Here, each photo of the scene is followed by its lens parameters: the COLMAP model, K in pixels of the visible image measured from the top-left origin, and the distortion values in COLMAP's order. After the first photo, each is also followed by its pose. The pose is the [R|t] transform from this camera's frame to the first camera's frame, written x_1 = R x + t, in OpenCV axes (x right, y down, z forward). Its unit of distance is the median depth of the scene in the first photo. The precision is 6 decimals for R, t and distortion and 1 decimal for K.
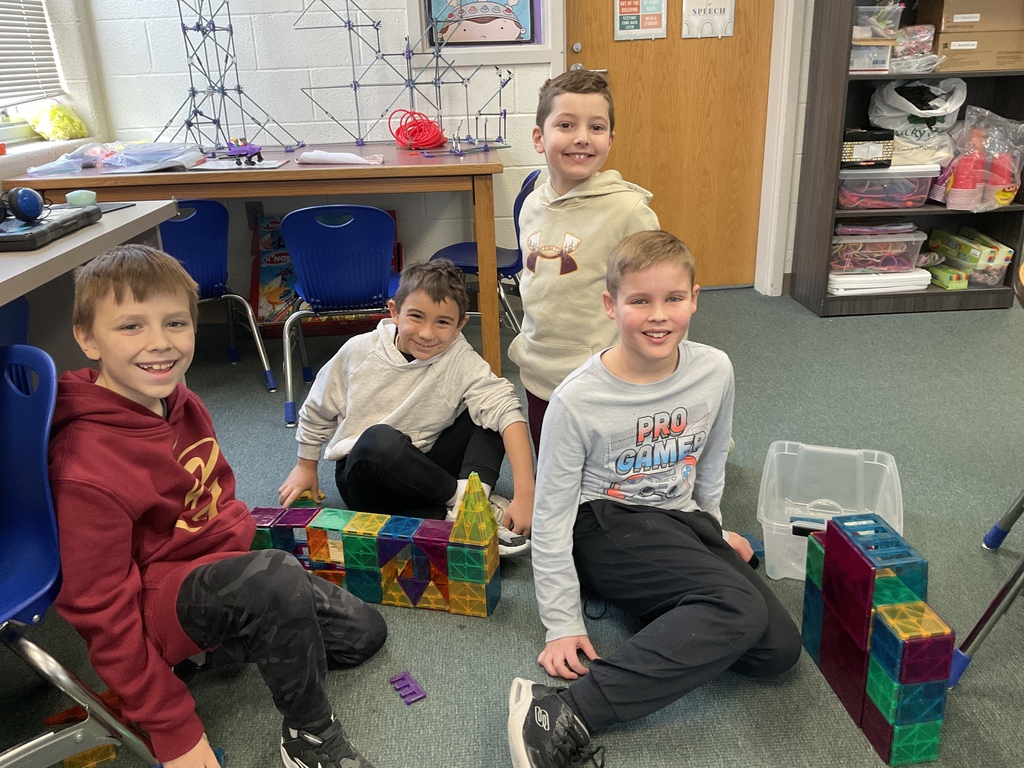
lens RADIAL K [[860.7, 0, 512.0], [0, 860.7, 384.0], [0, 0, 1]] dist [0.008326, 0.004475]
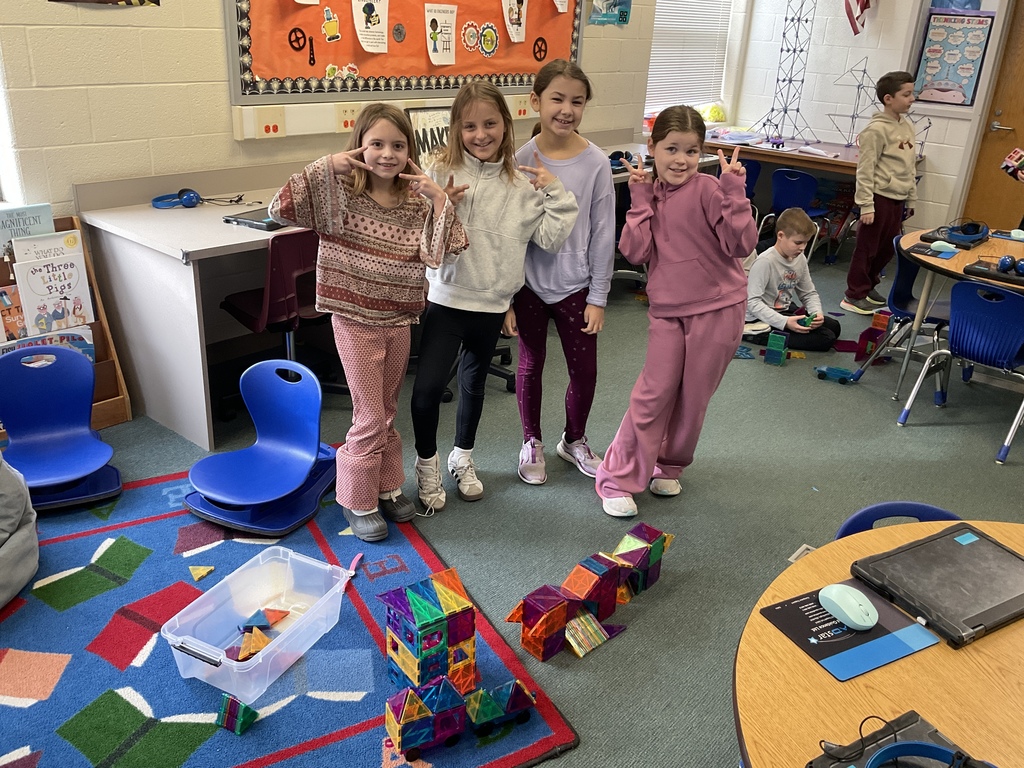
lens RADIAL K [[873.5, 0, 512.0], [0, 873.5, 384.0], [0, 0, 1]] dist [0.000369, -0.002202]
pose [[0.741876, 0.322706, -0.587777, 0.625537], [-0.309866, 0.942357, 0.126276, 0.215824], [0.594646, 0.088451, 0.799108, -1.011761]]
